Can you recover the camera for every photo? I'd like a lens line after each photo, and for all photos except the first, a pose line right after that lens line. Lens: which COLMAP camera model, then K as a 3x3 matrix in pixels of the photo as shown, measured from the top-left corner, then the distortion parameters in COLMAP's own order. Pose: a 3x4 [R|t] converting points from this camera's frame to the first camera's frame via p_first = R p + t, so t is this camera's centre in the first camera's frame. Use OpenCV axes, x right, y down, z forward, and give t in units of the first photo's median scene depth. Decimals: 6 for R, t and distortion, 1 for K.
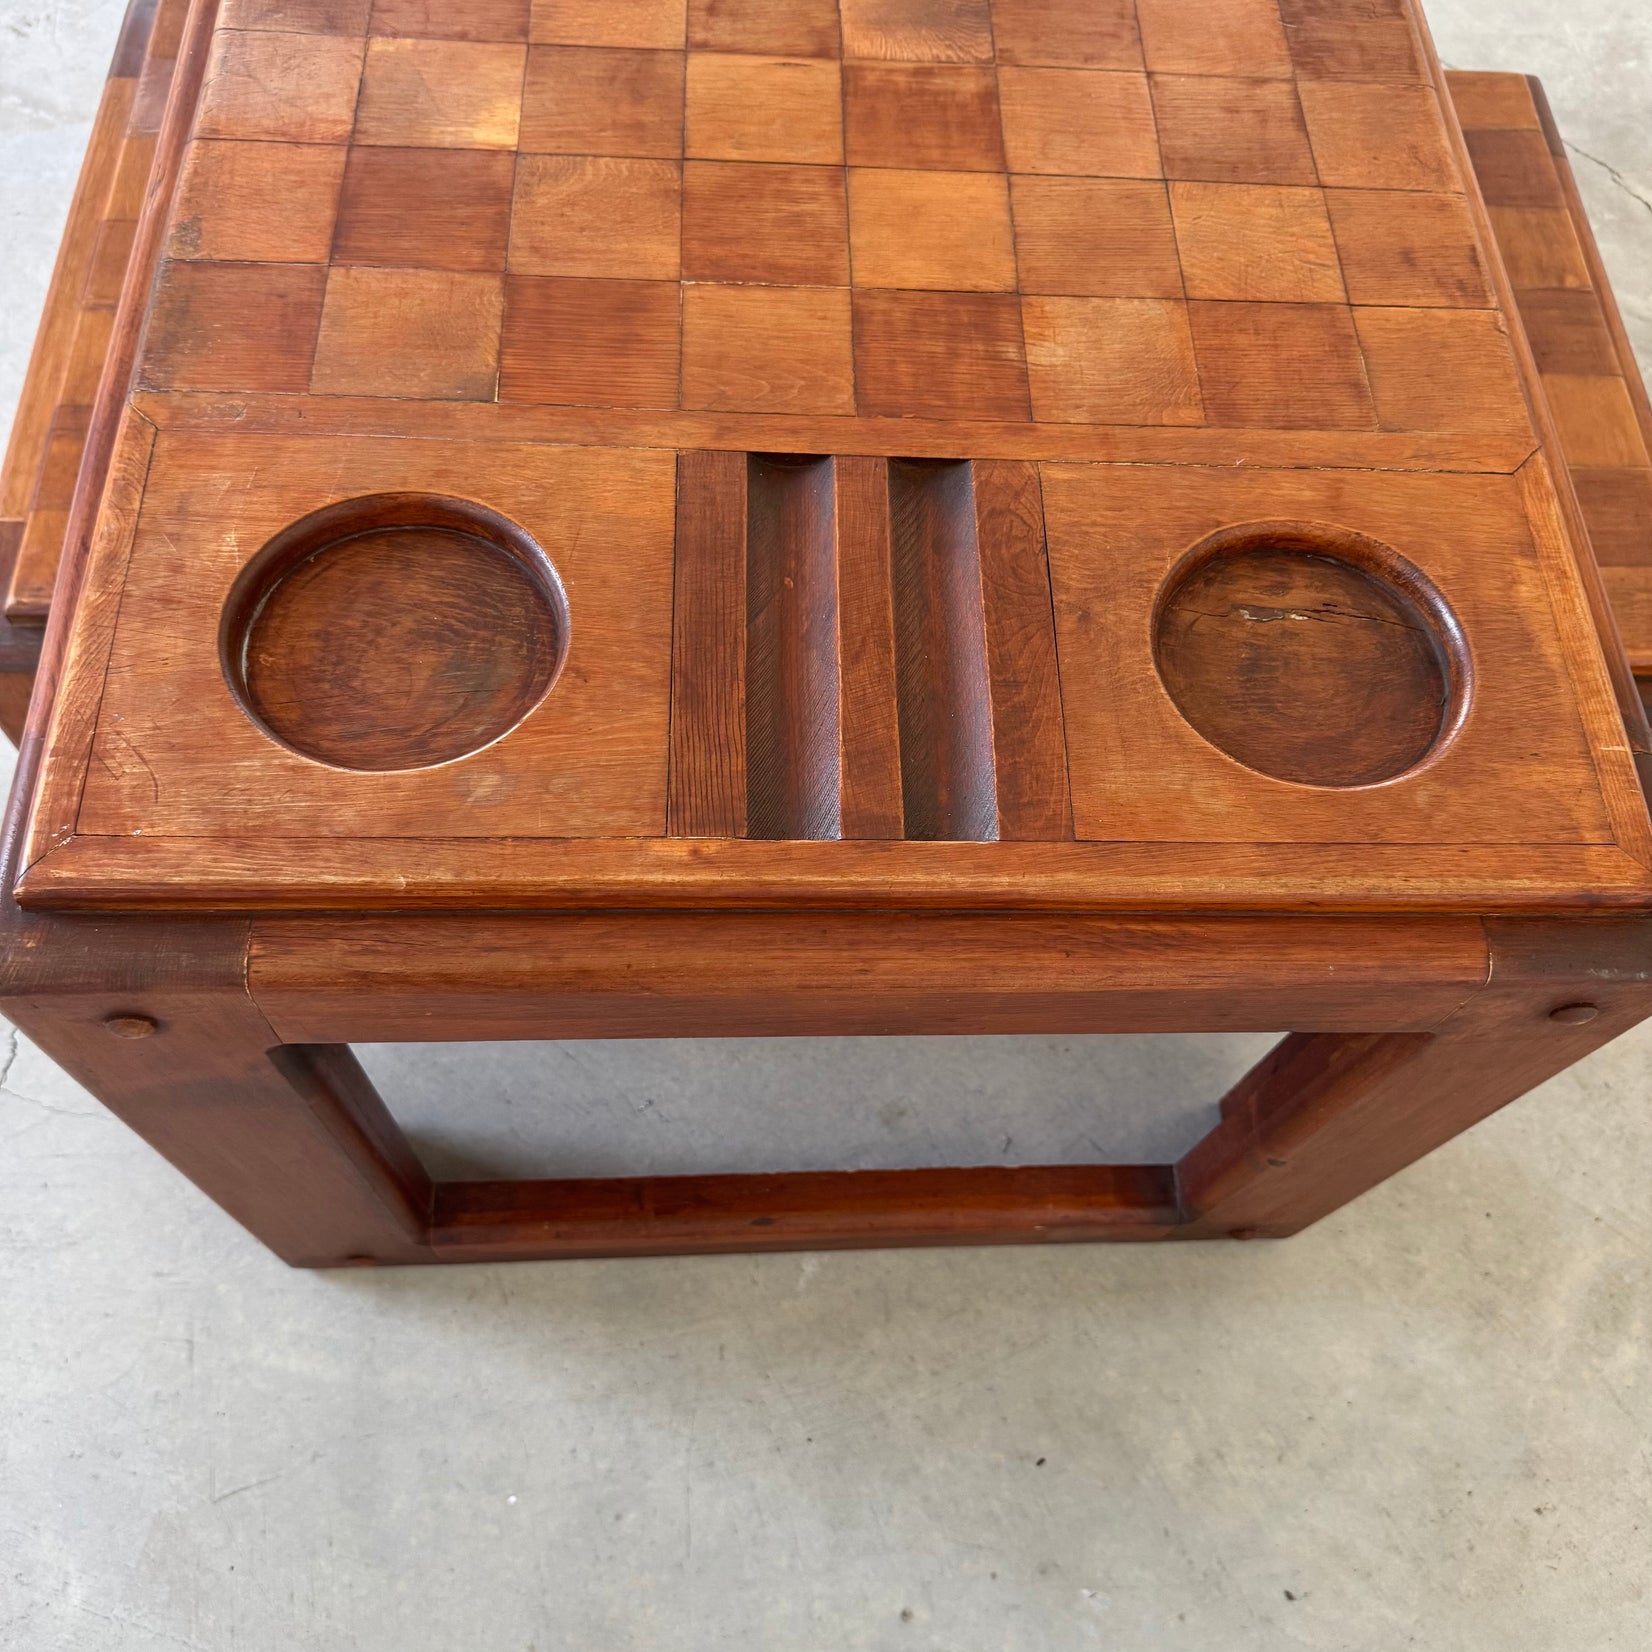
lens RADIAL K [[1531.4, 0, 832.2], [0, 1531.4, 797.4], [0, 0, 1]] dist [0.147855, -0.302947]
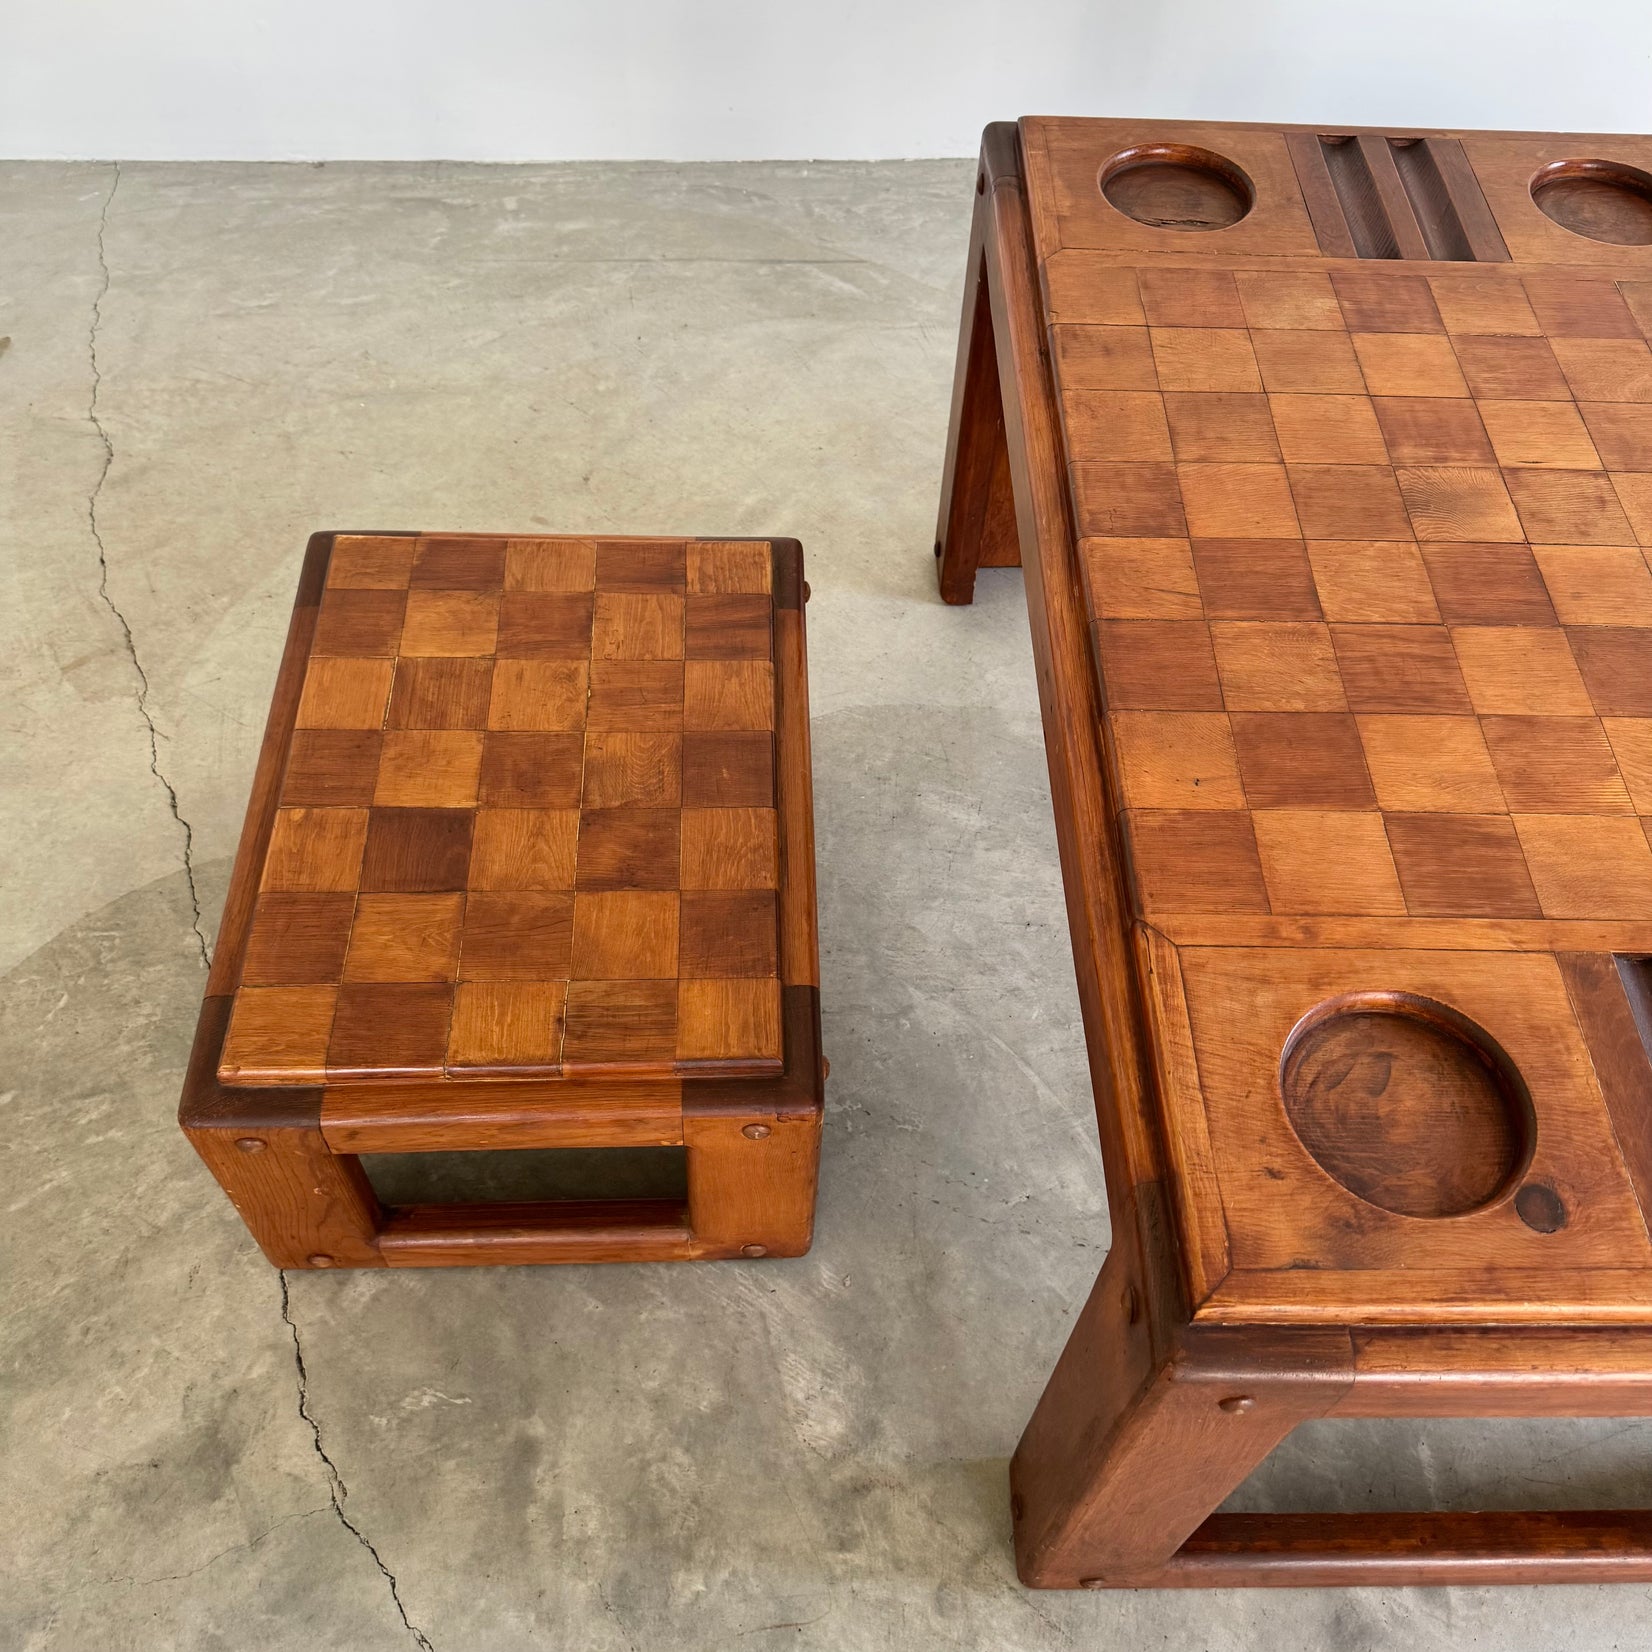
lens RADIAL K [[1557.2, 0, 831.5], [0, 1557.2, 828.2], [0, 0, 1]] dist [0.152291, -0.318680]
pose [[-0.993635, -0.076816, -0.082397, 0.830629], [-0.039451, -0.447840, 0.893243, -2.221509], [-0.105516, 0.890808, 0.441959, 0.839714]]
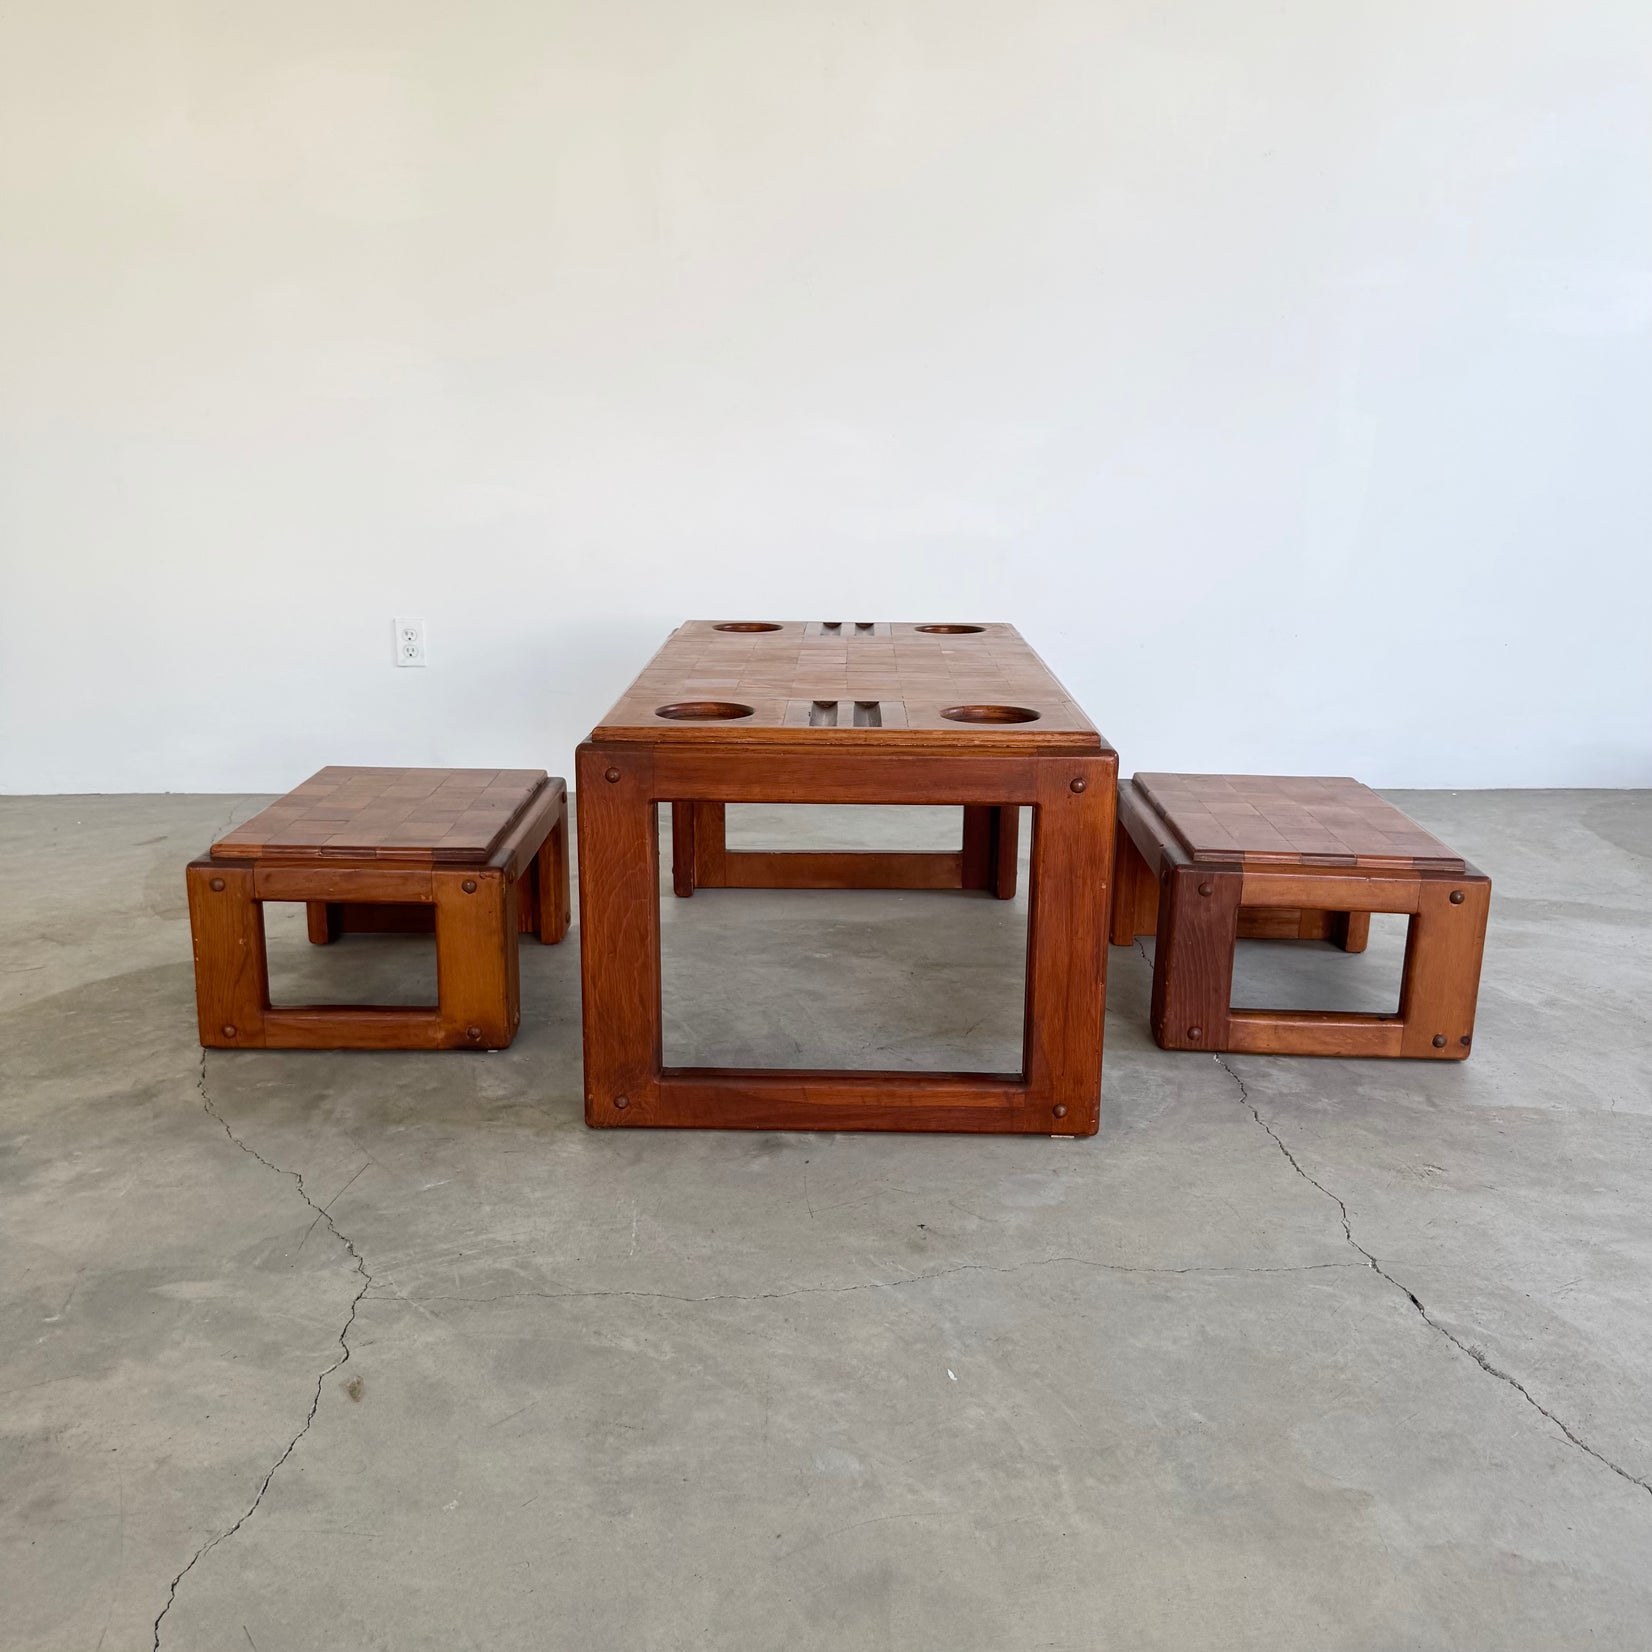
lens RADIAL K [[1538.1, 0, 821.3], [0, 1538.1, 807.2], [0, 0, 1]] dist [0.240860, -0.586298]
pose [[-0.995823, -0.087666, 0.025533, -0.059460], [0.005111, 0.225681, 0.974188, -4.112418], [-0.091165, 0.970249, -0.224290, 2.368387]]
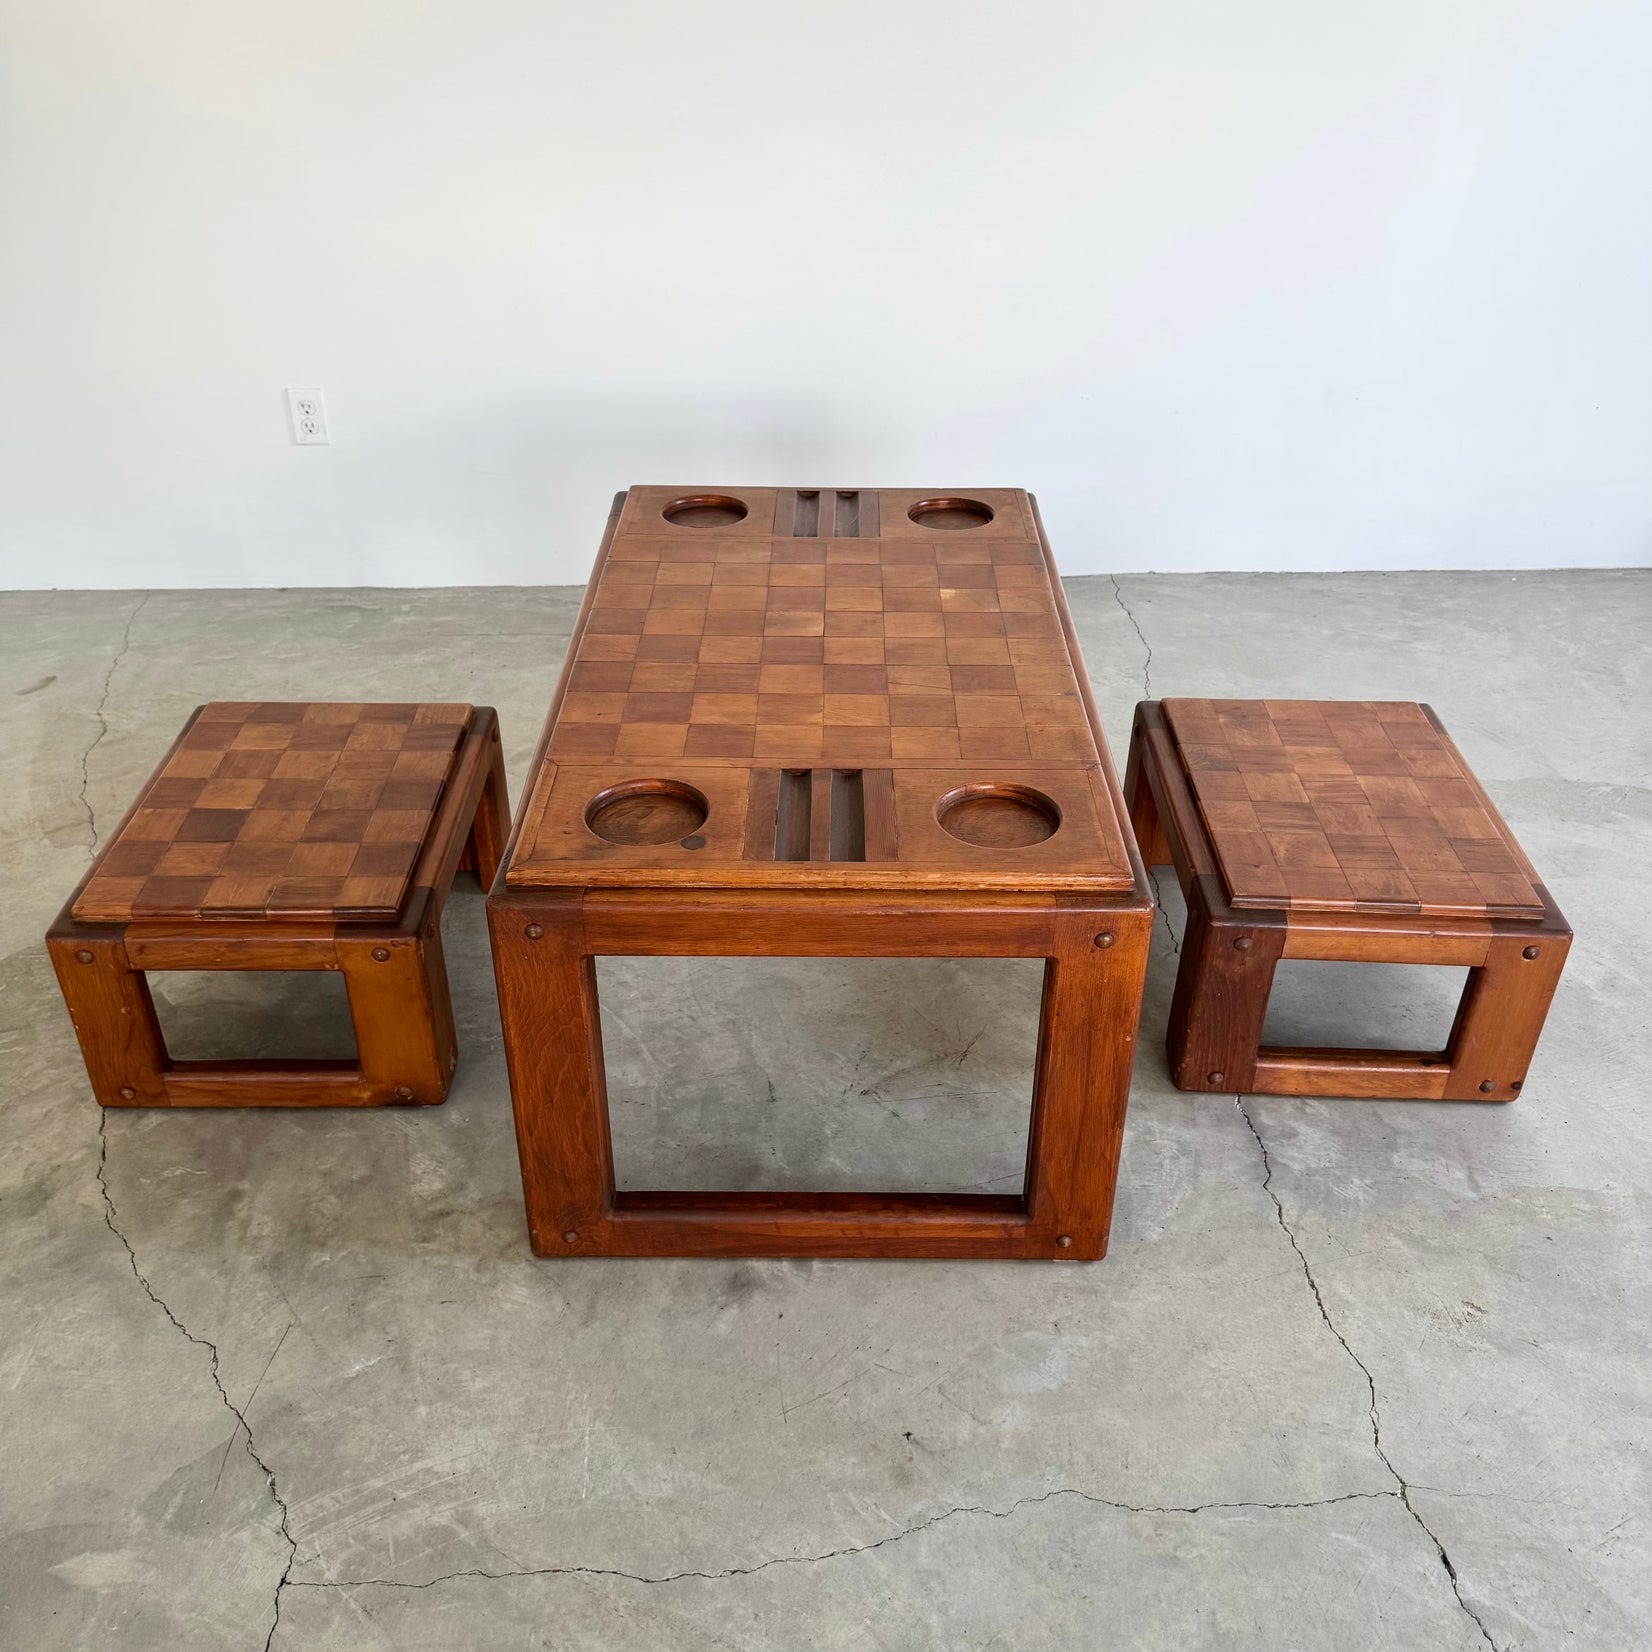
lens RADIAL K [[1550.0, 0, 829.0], [0, 1550.0, 820.4], [0, 0, 1]] dist [0.187939, -0.402483]
pose [[-0.996507, -0.082252, -0.014415, 0.007971], [-0.006433, -0.096496, 0.995313, -3.670814], [-0.083258, 0.991929, 0.095629, 1.288374]]
